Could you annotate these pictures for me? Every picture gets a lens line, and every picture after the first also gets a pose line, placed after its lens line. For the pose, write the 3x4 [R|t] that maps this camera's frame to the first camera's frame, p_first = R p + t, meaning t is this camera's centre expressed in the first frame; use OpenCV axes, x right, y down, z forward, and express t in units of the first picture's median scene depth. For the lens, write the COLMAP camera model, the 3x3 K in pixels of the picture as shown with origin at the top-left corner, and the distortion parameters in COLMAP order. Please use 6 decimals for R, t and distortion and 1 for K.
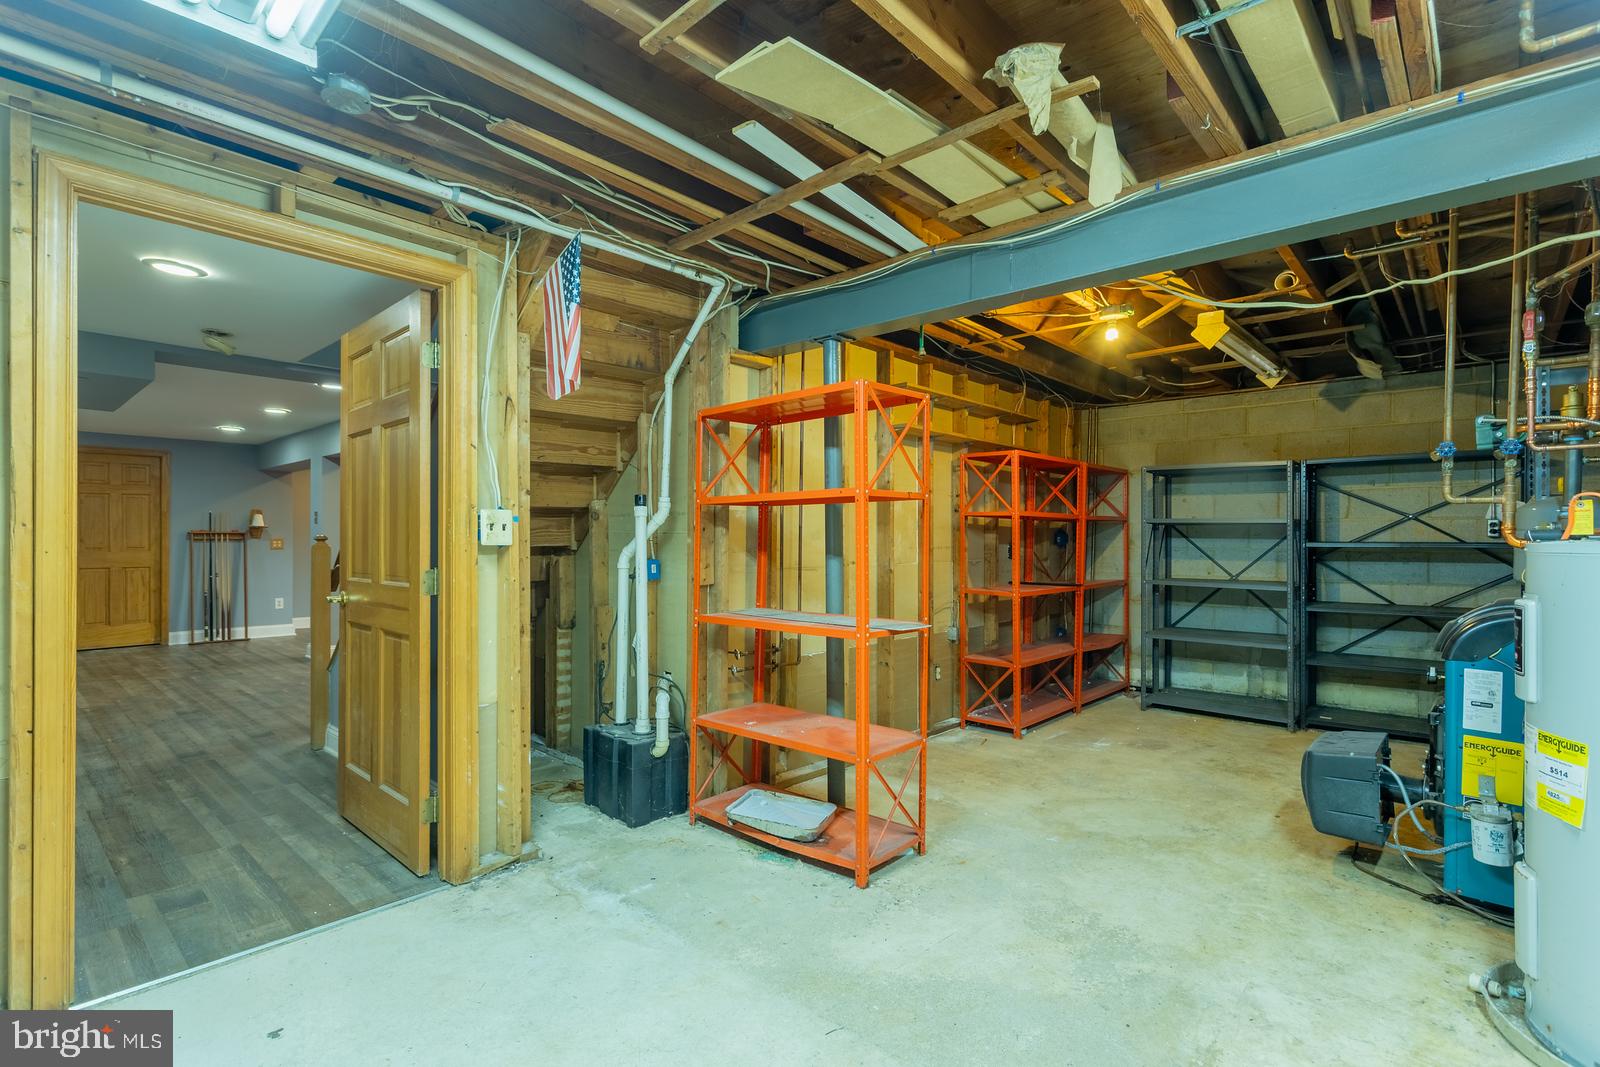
lens RADIAL K [[757.3, 0, 801.6], [0, 757.3, 541.9], [0, 0, 1]] dist [0.002456, 0.000008]
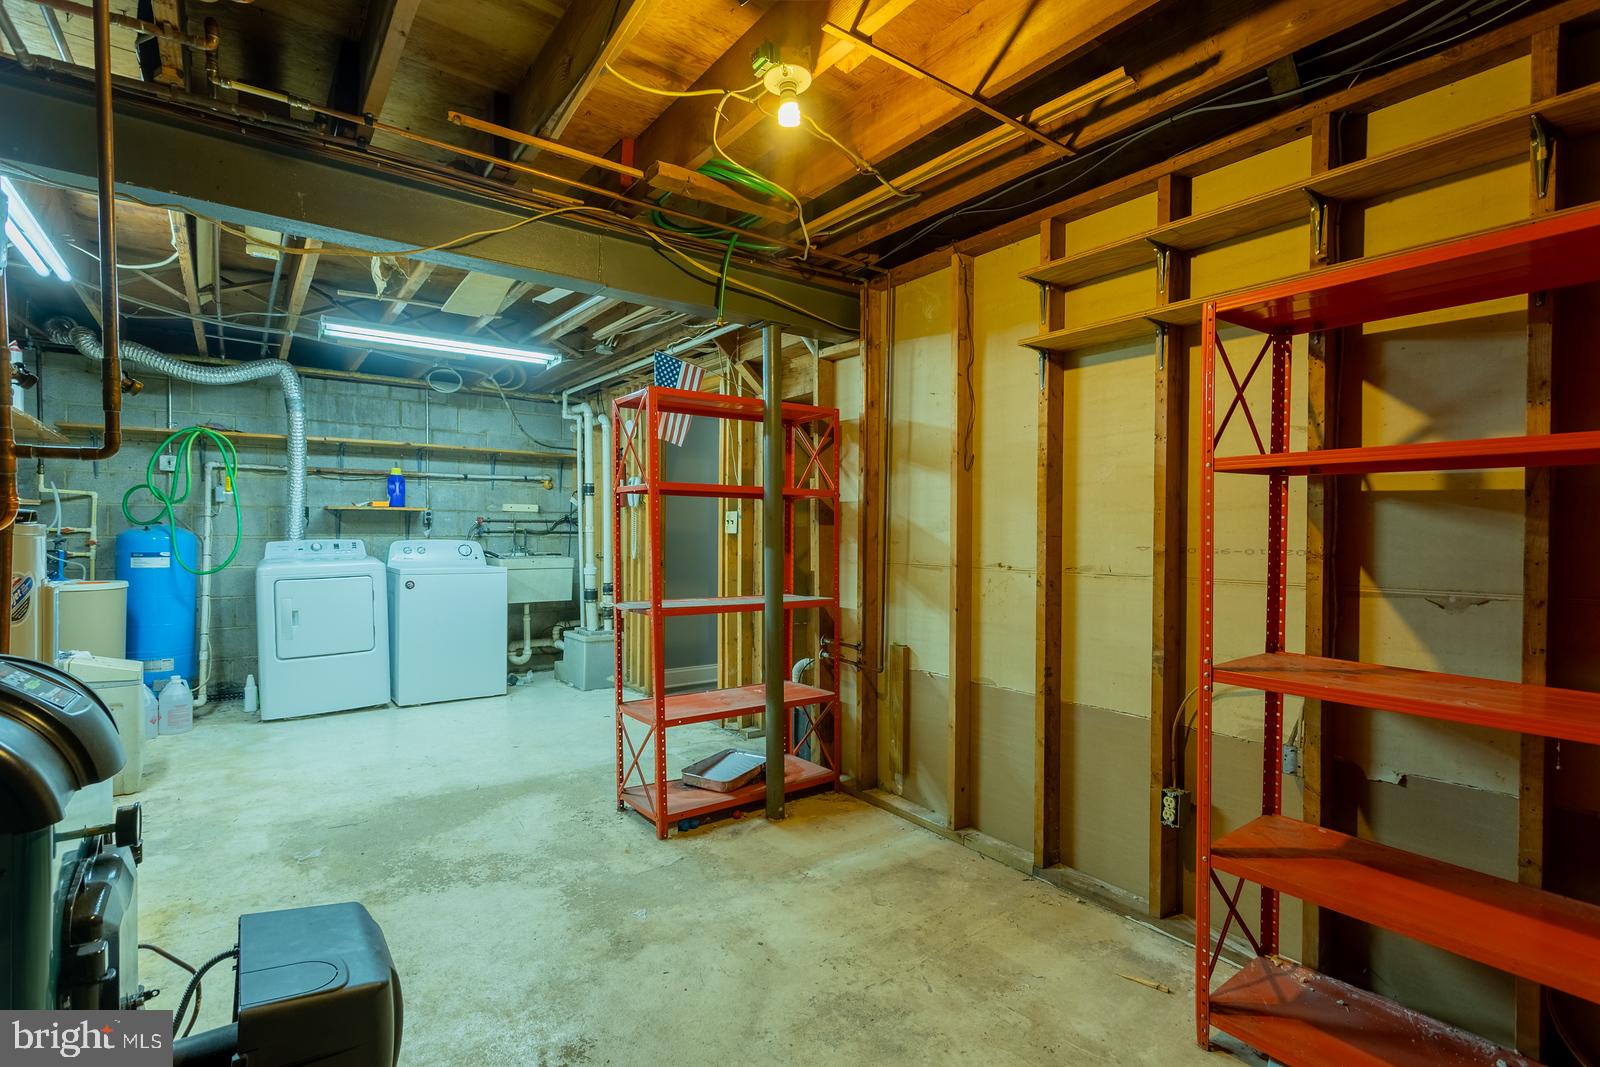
lens RADIAL K [[757.3, 0, 801.6], [0, 757.3, 541.9], [0, 0, 1]] dist [0.002456, 0.000008]
pose [[-0.193280, 0.009050, -0.981102, 1.074868], [-0.010113, 0.999886, 0.011215, 0.003631], [0.981092, 0.012090, -0.193166, 1.331758]]
